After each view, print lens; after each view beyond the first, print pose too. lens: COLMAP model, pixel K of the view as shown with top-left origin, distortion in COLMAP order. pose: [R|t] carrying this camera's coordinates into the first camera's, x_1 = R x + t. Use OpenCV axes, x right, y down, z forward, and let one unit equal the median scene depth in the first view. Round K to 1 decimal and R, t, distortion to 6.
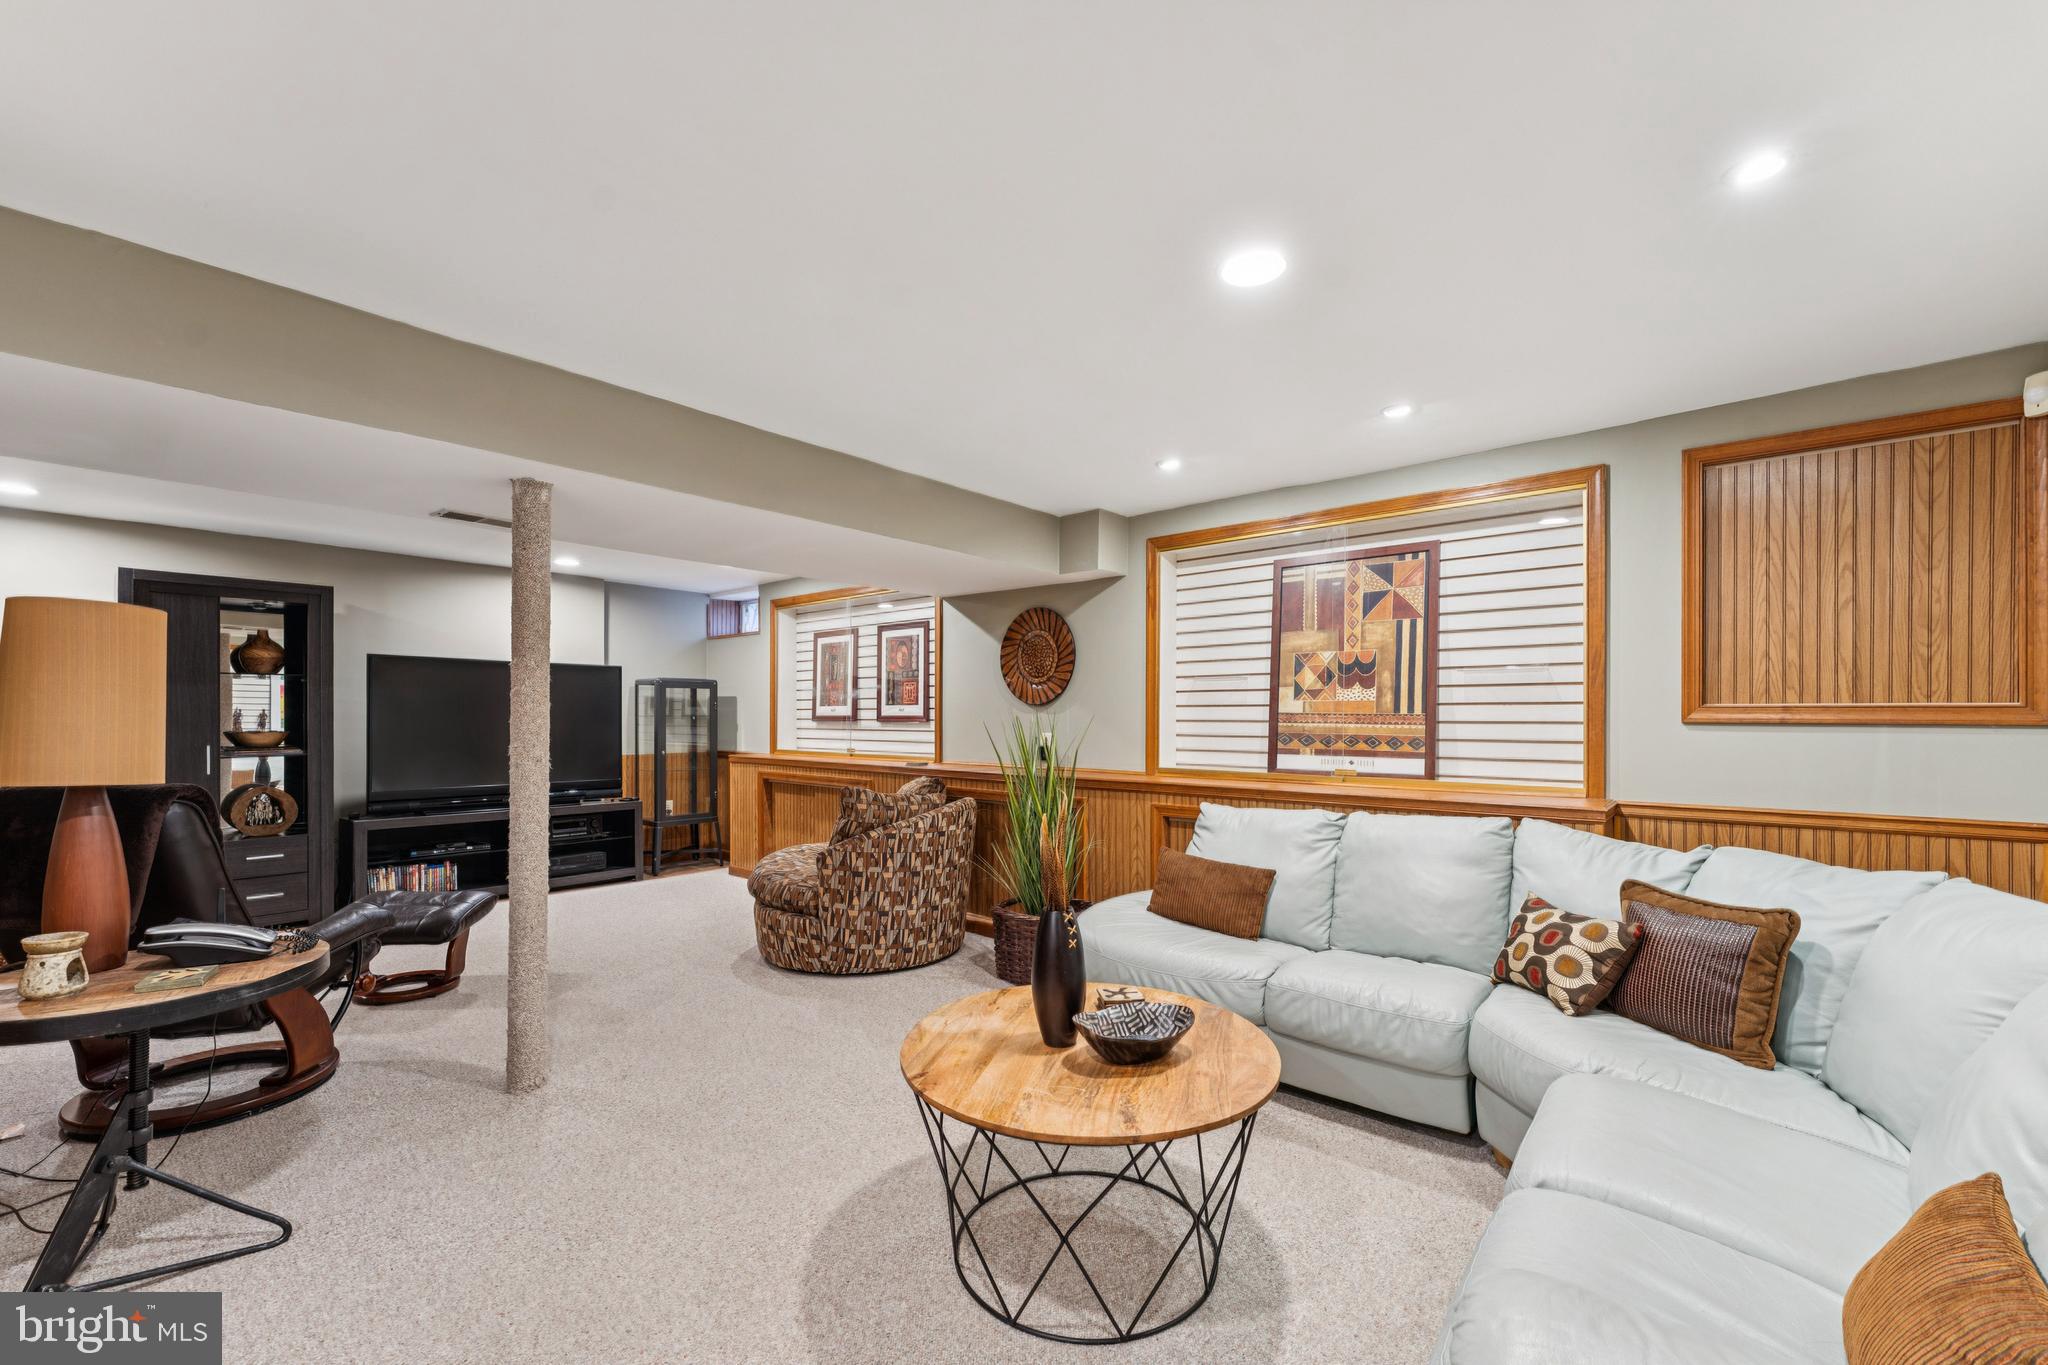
lens RADIAL K [[830.7, 0, 1027.1], [0, 830.7, 708.4], [0, 0, 1]] dist [-0.001394, -0.000134]
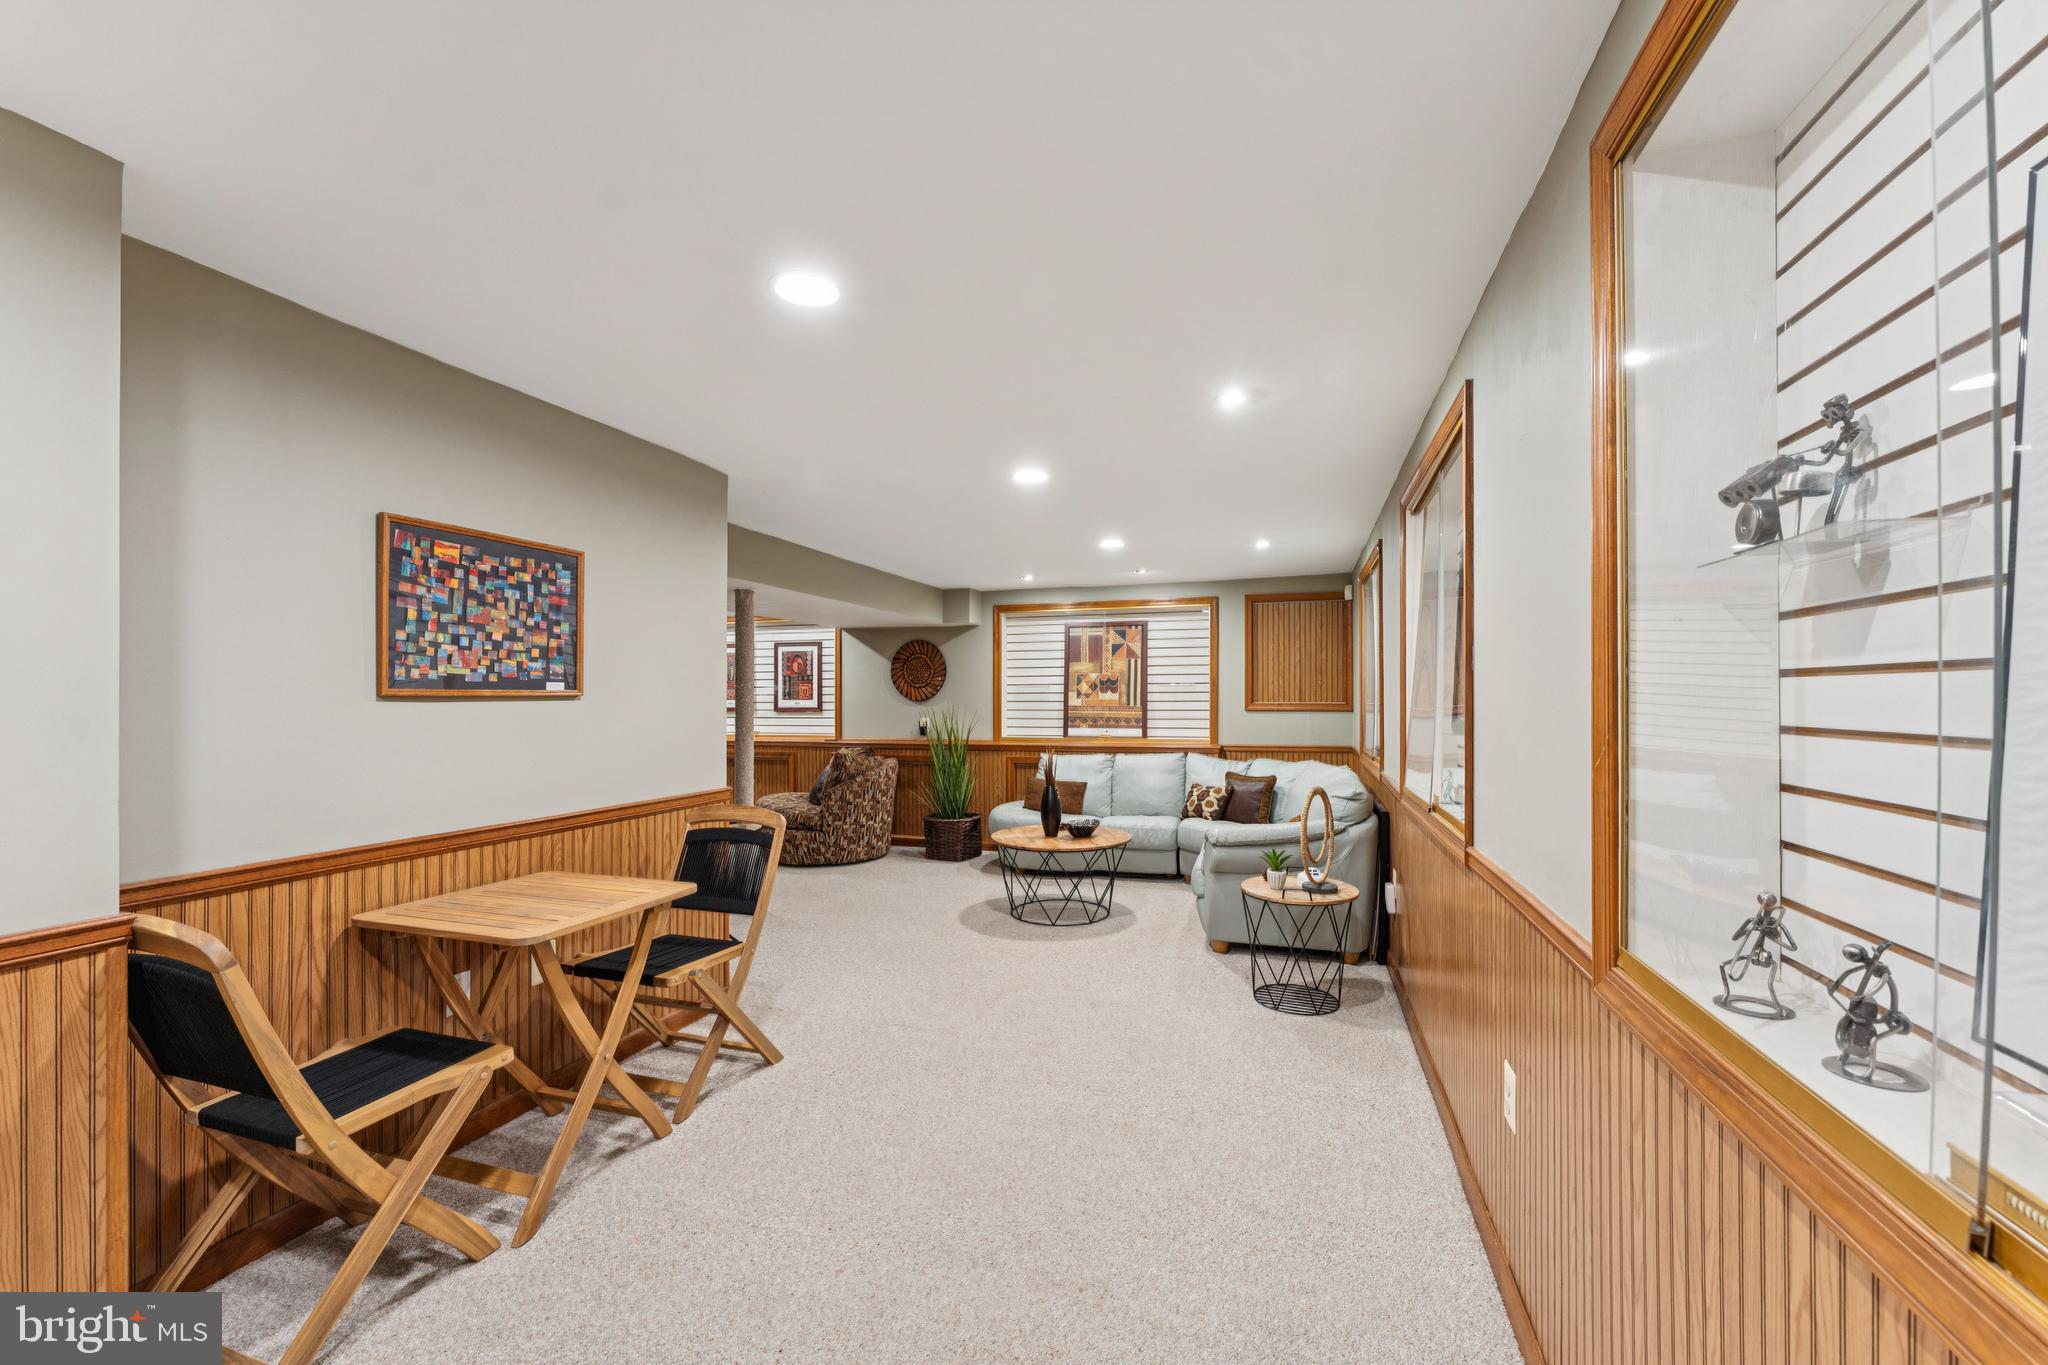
lens RADIAL K [[827.4, 0, 1024.0], [0, 827.4, 682.5], [0, 0, 1]] dist [-0.000304, 0.000001]
pose [[0.921335, 0.001279, 0.388768, -0.536517], [0.001981, 0.999966, -0.007984, -0.033554], [-0.388765, 0.008126, 0.921301, -0.703293]]
